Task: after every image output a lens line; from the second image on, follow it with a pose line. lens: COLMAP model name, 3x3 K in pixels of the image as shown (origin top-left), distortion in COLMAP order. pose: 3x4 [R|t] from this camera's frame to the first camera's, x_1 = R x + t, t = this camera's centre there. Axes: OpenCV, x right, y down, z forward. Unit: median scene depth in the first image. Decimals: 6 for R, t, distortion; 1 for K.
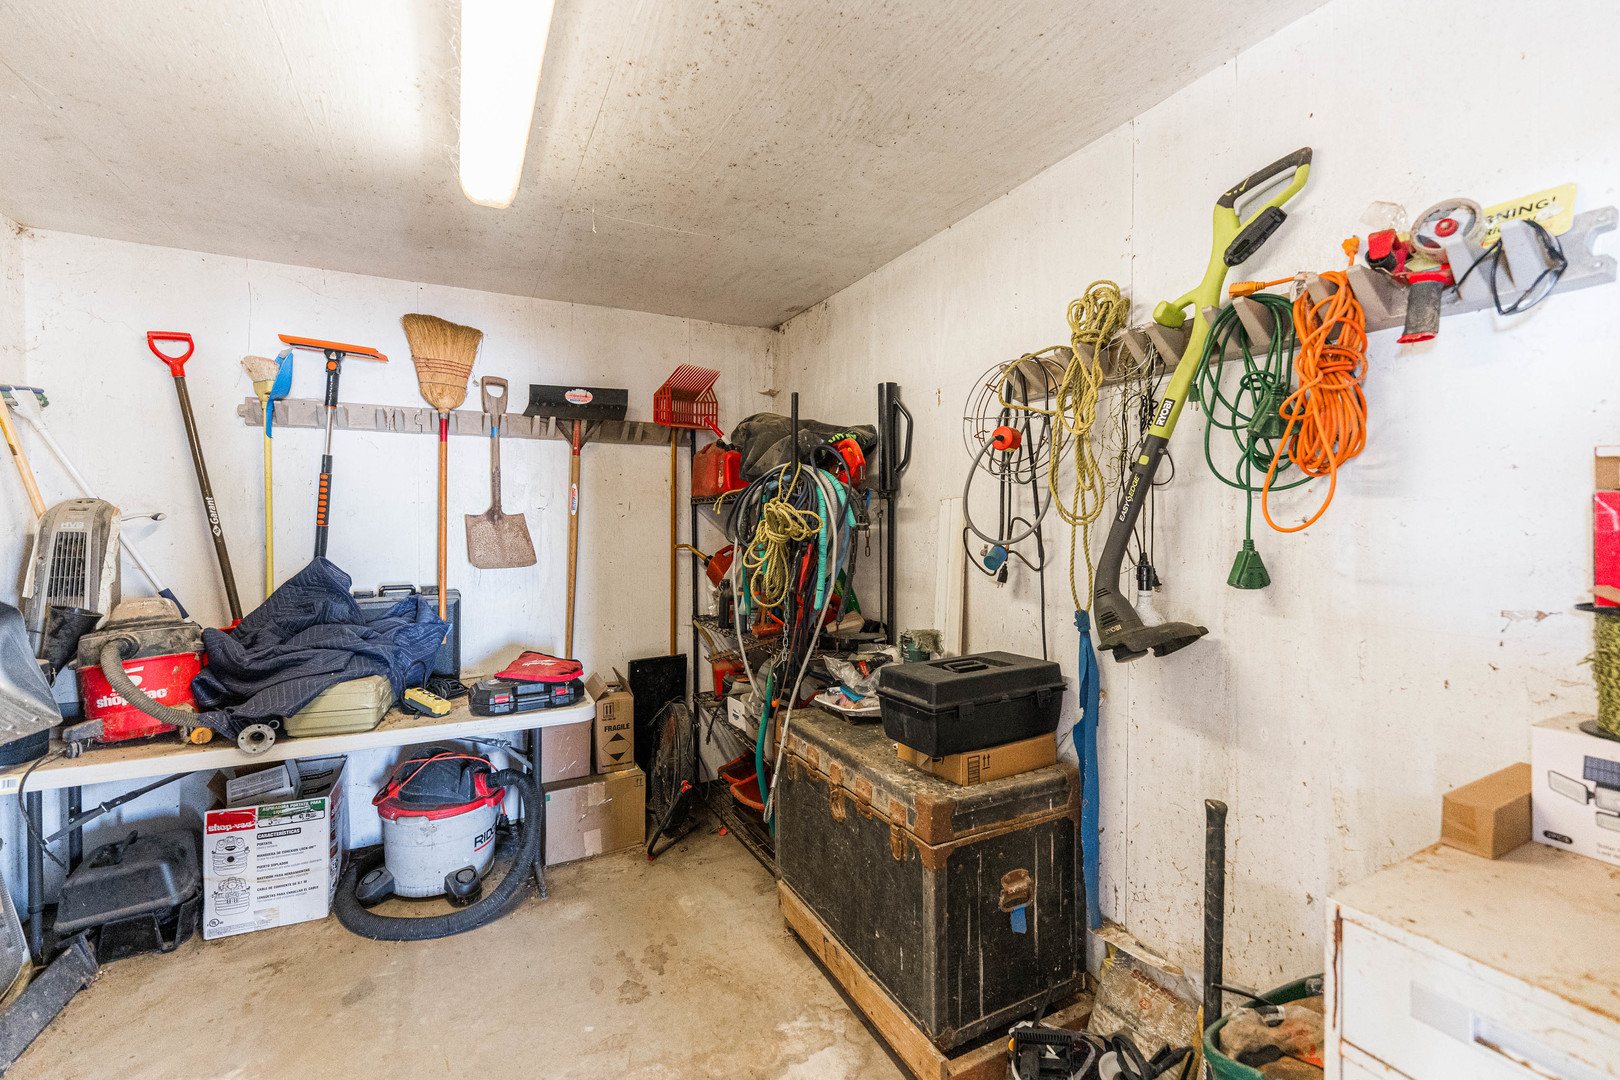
lens RADIAL K [[683.3, 0, 808.7], [0, 683.3, 523.9], [0, 0, 1]] dist [0.001210, -0.000252]
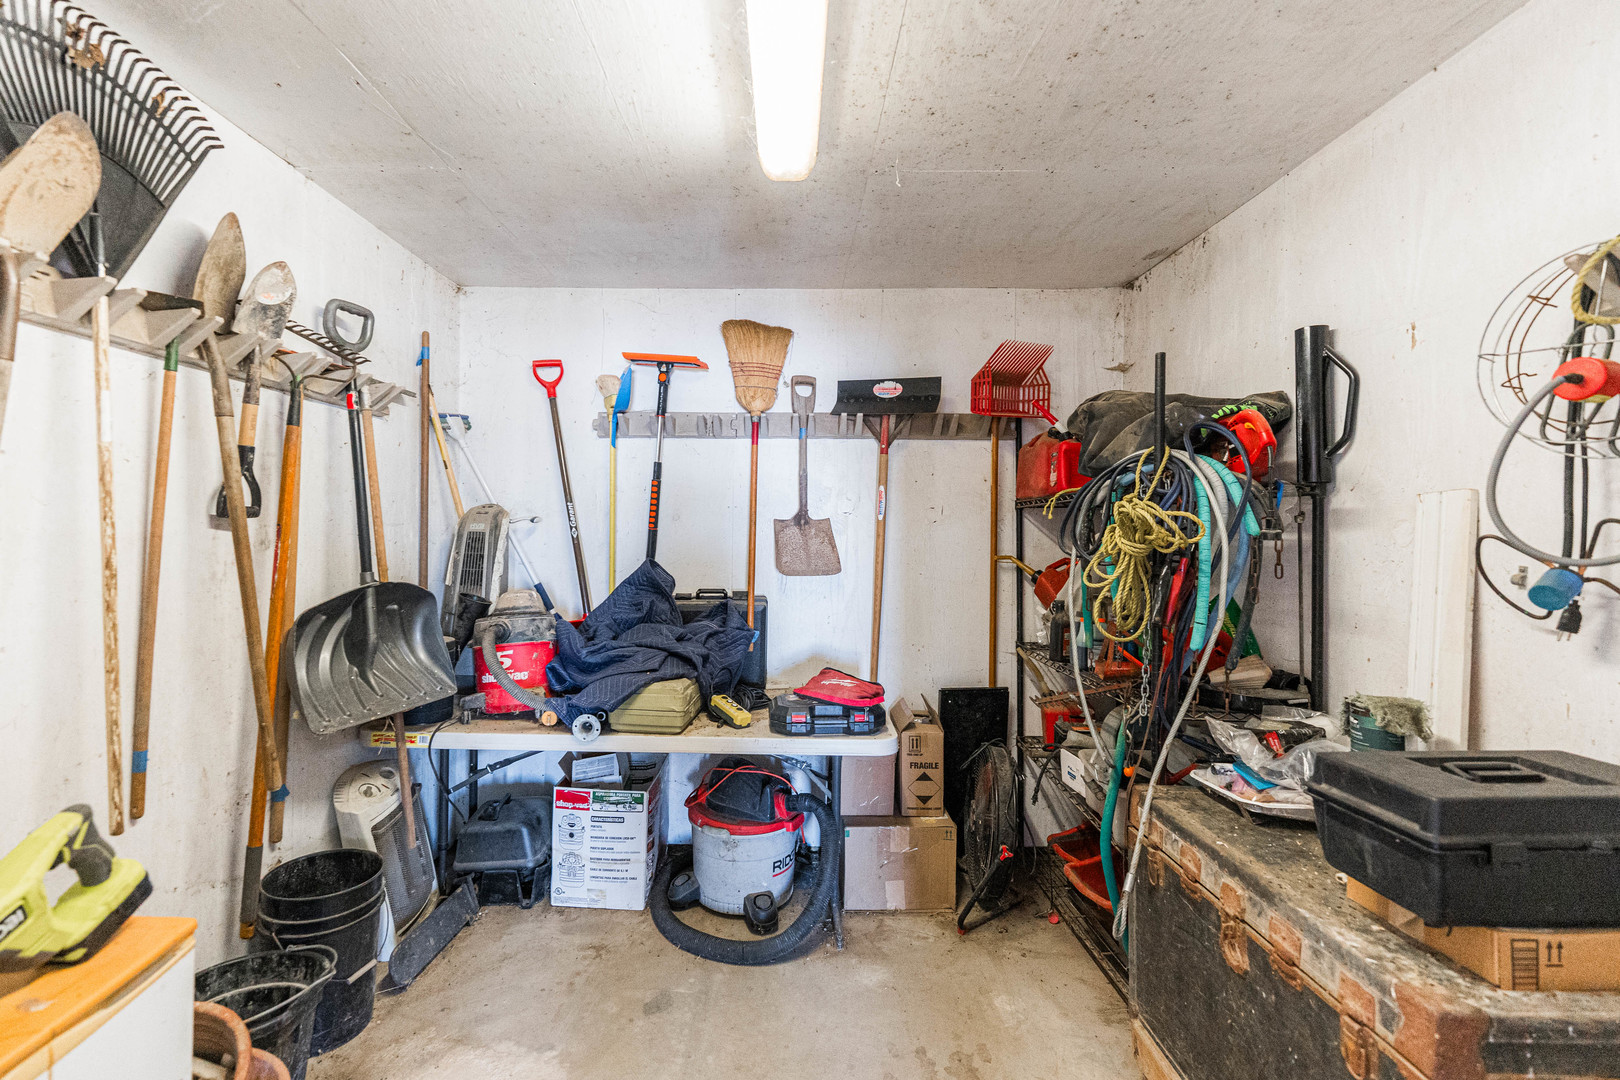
lens RADIAL K [[683.3, 0, 795.4], [0, 683.3, 527.5], [0, 0, 1]] dist [0.001210, -0.000252]
pose [[0.882659, 0.004007, -0.469997, -0.022458], [-0.011095, 0.999863, -0.012311, 0.011207], [0.469883, 0.016081, 0.882582, 0.180508]]
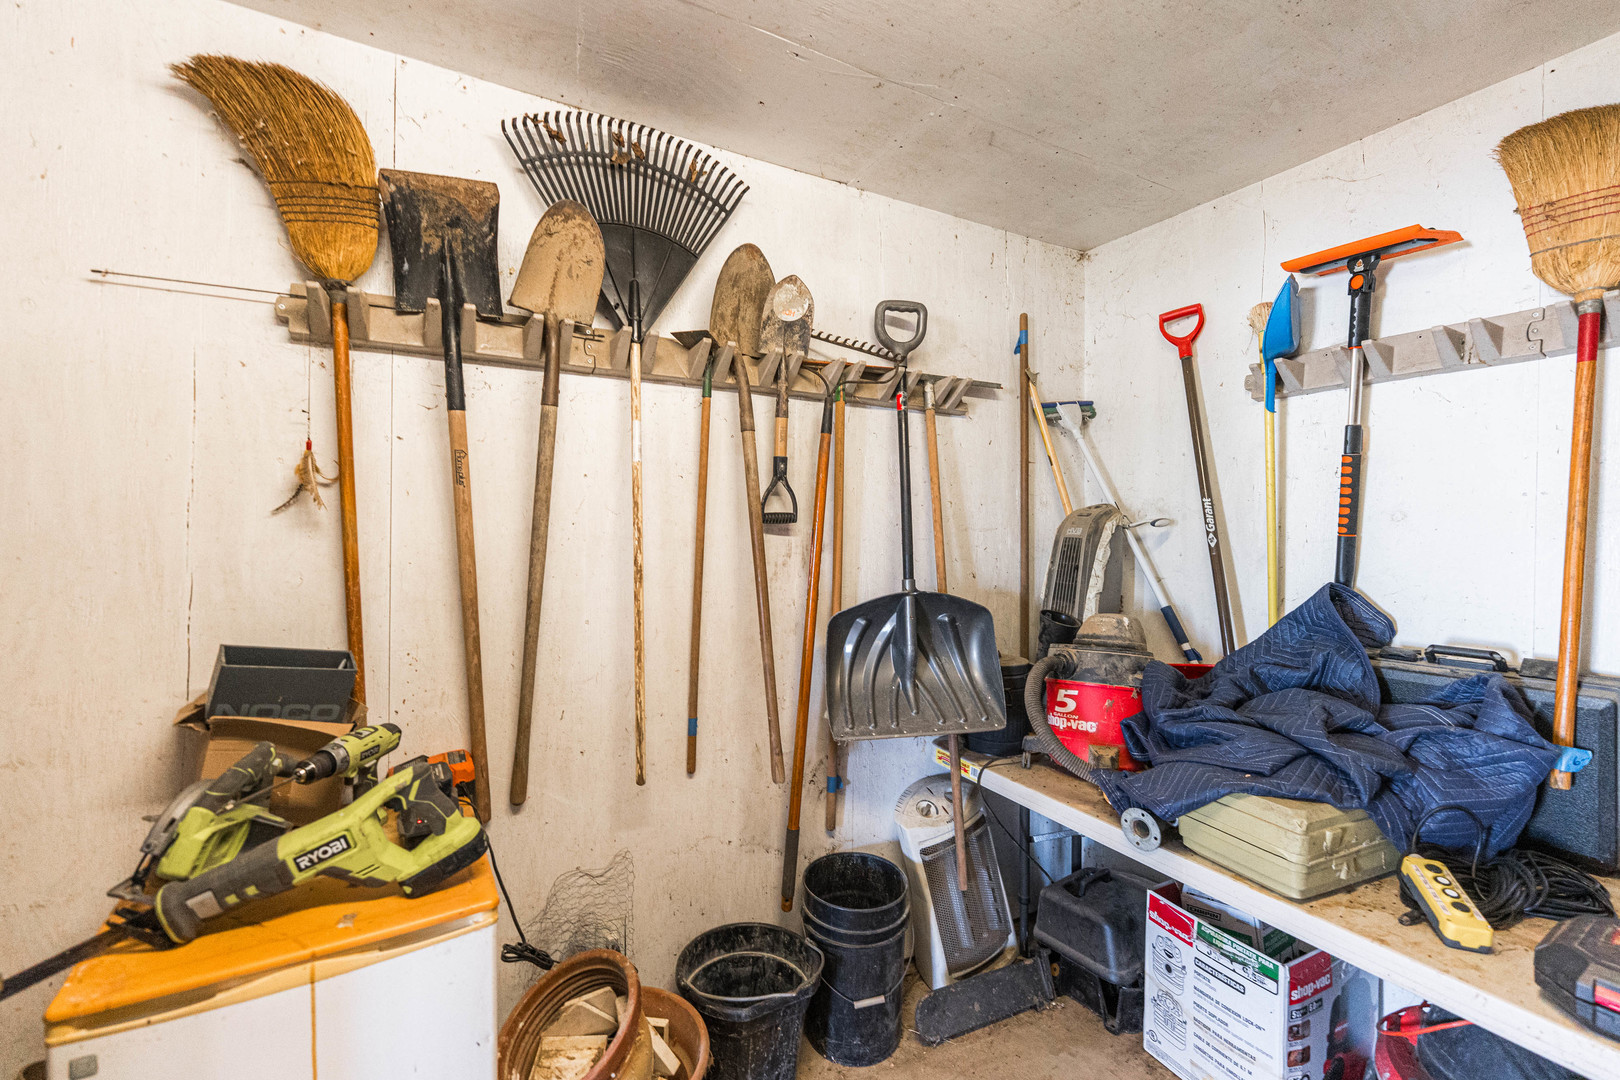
lens RADIAL K [[683.3, 0, 813.4], [0, 683.3, 532.0], [0, 0, 1]] dist [0.001210, -0.000252]
pose [[0.024324, 0.002897, -0.999700, -0.082209], [-0.018352, 0.999829, 0.002451, 0.006854], [0.999536, 0.018287, 0.024373, 0.511725]]
